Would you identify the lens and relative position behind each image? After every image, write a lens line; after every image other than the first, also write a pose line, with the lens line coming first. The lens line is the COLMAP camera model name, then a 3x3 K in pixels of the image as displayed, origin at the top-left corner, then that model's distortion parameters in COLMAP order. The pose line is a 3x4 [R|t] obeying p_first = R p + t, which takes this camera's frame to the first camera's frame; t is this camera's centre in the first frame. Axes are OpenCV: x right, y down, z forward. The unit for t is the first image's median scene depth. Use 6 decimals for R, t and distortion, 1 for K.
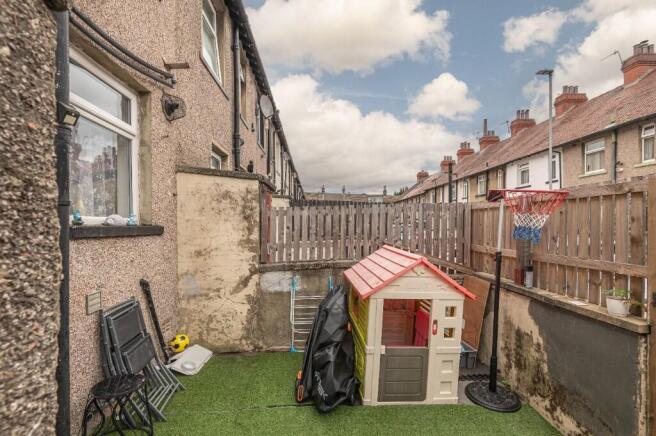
lens RADIAL K [[300.1, 0, 331.4], [0, 300.1, 228.4], [0, 0, 1]] dist [0.038062, -0.019430]
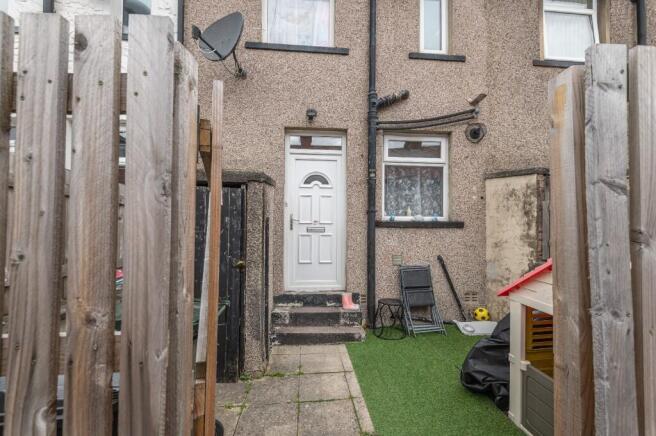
lens RADIAL K [[300.1, 0, 331.4], [0, 300.1, 228.4], [0, 0, 1]] dist [0.038062, -0.019430]
pose [[0.022941, 0.008043, -0.999704, 0.733893], [-0.017166, 0.999823, 0.007650, 0.019778], [0.999589, 0.016986, 0.023075, 0.326150]]
